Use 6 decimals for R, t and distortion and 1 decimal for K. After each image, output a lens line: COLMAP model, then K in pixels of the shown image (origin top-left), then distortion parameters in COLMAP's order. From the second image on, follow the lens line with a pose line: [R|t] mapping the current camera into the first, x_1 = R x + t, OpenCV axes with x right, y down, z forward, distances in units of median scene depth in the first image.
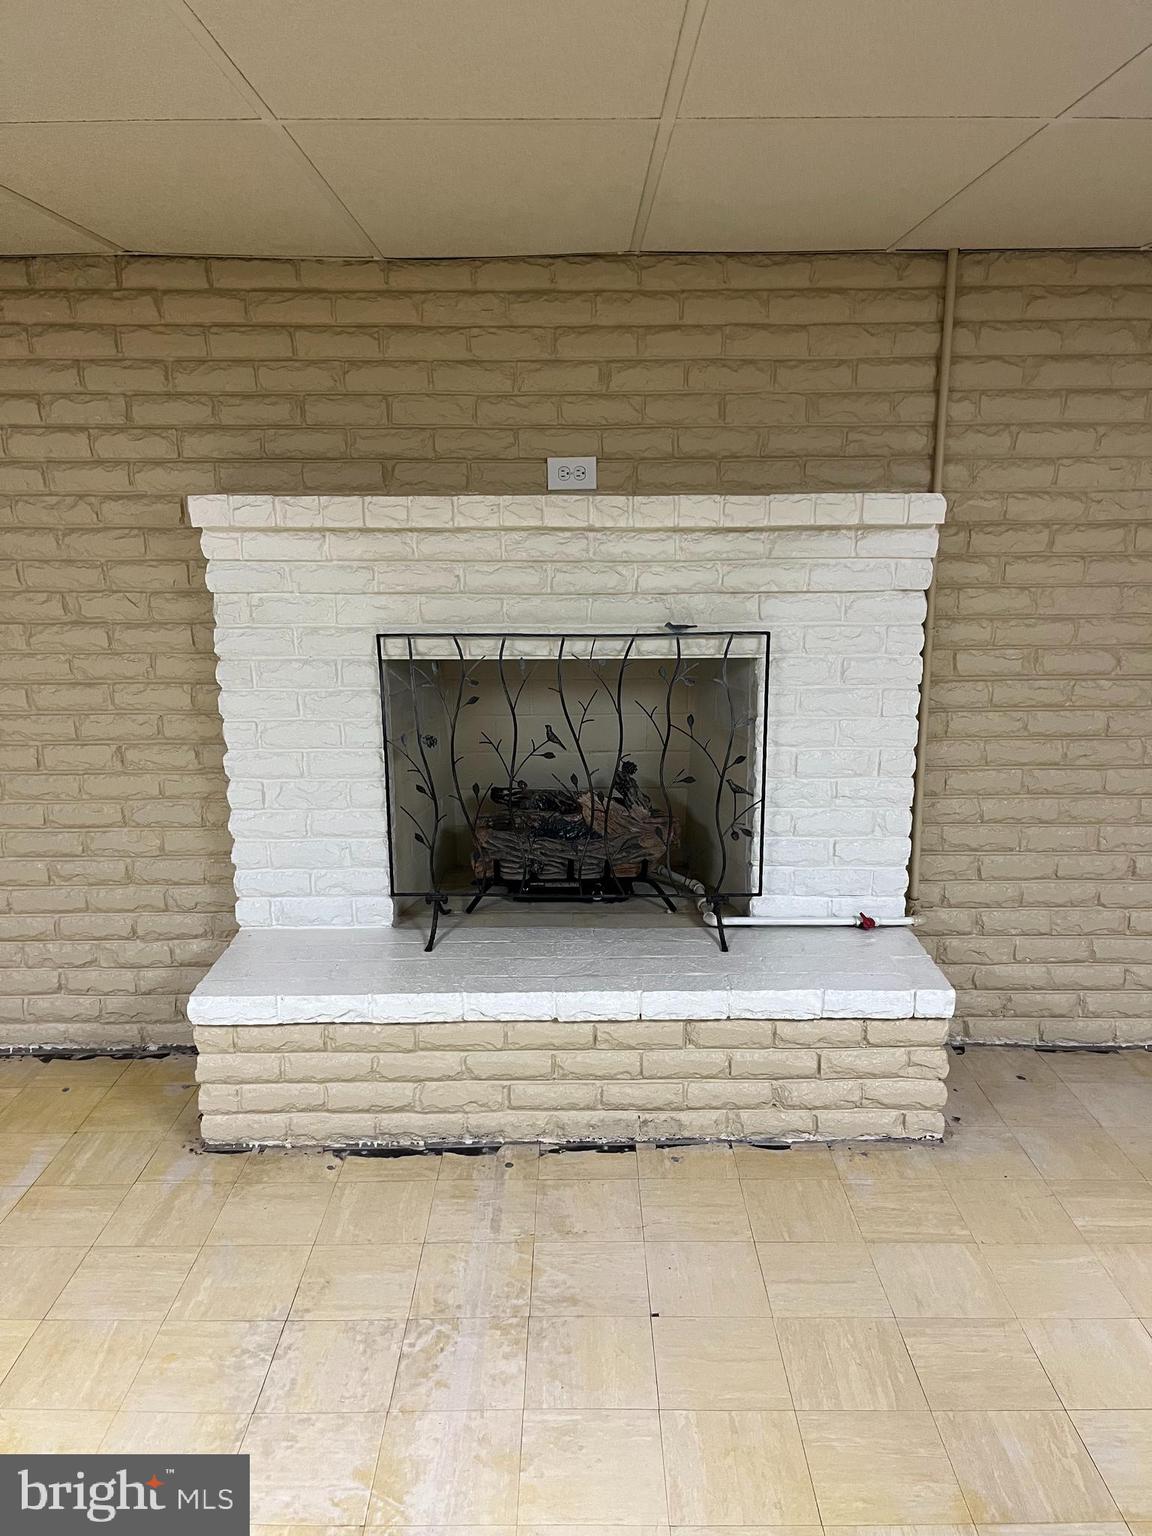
lens RADIAL K [[1152.5, 0, 576.0], [0, 1152.5, 768.0], [0, 0, 1]] dist [0.065827, -0.089435]
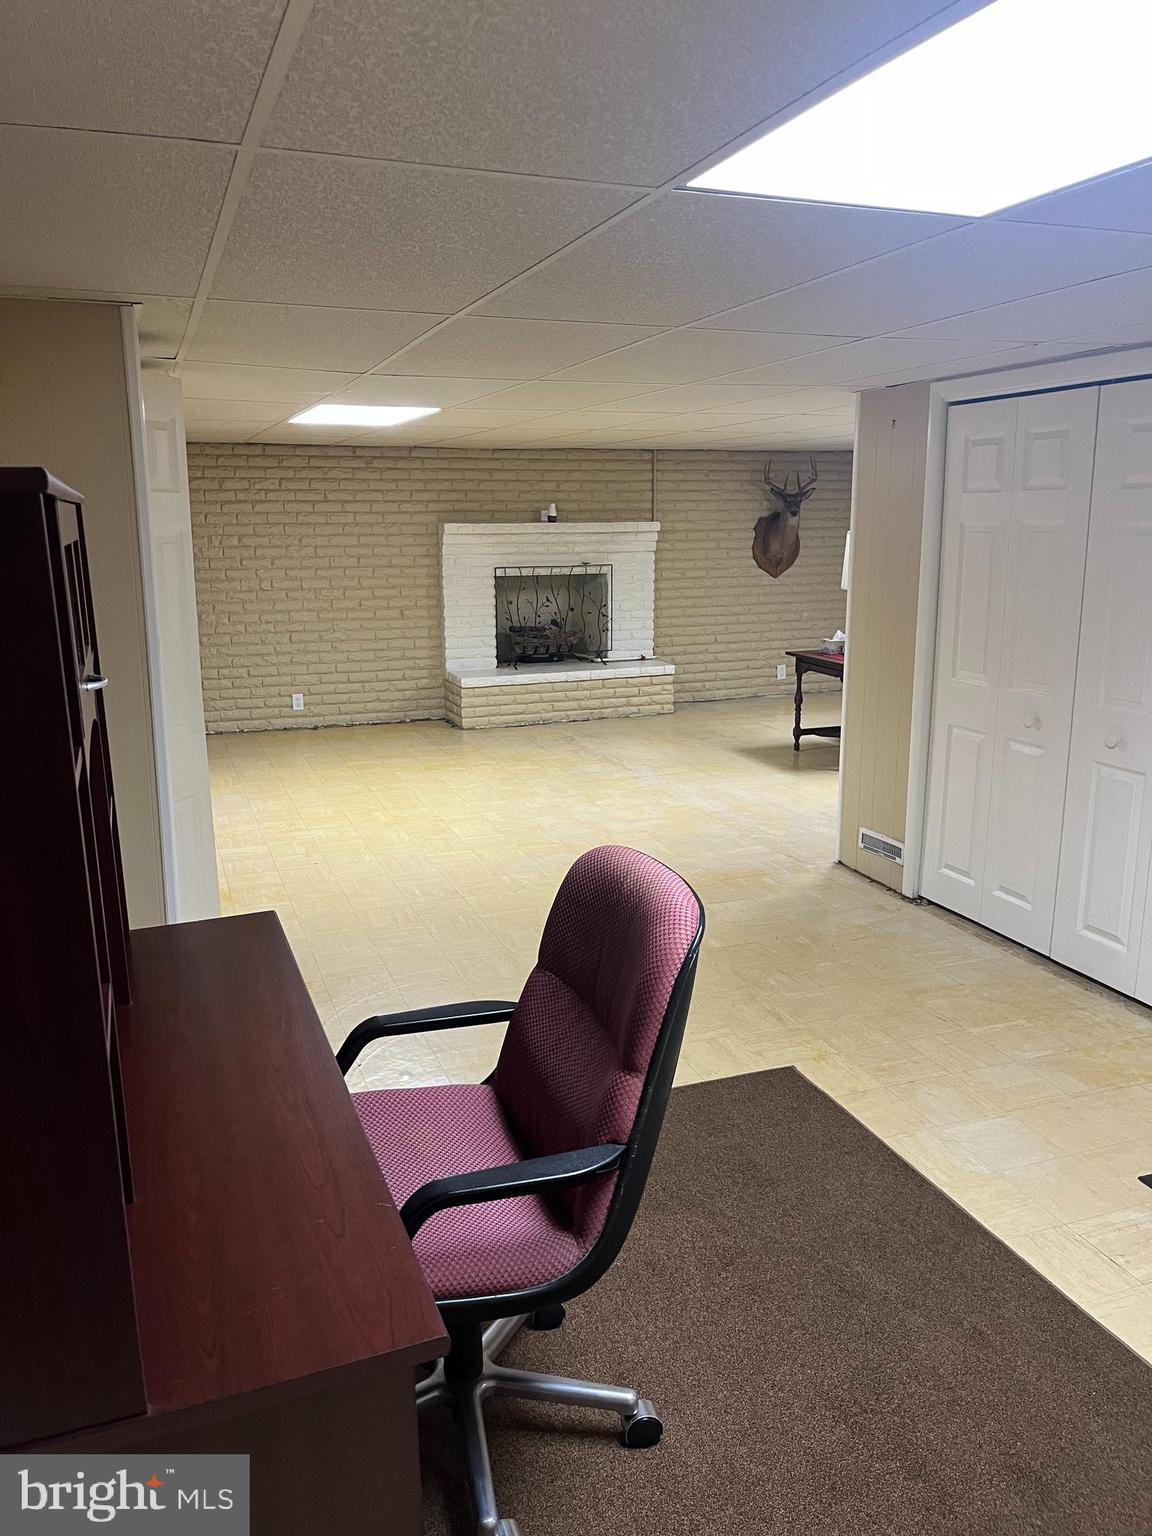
lens RADIAL K [[1152.5, 0, 576.0], [0, 1152.5, 768.0], [0, 0, 1]] dist [0.065827, -0.089435]
pose [[0.934484, -0.078924, 0.347147, -1.082349], [0.081265, 0.996662, 0.007834, 0.412072], [-0.346607, 0.020891, 0.937778, -1.962667]]
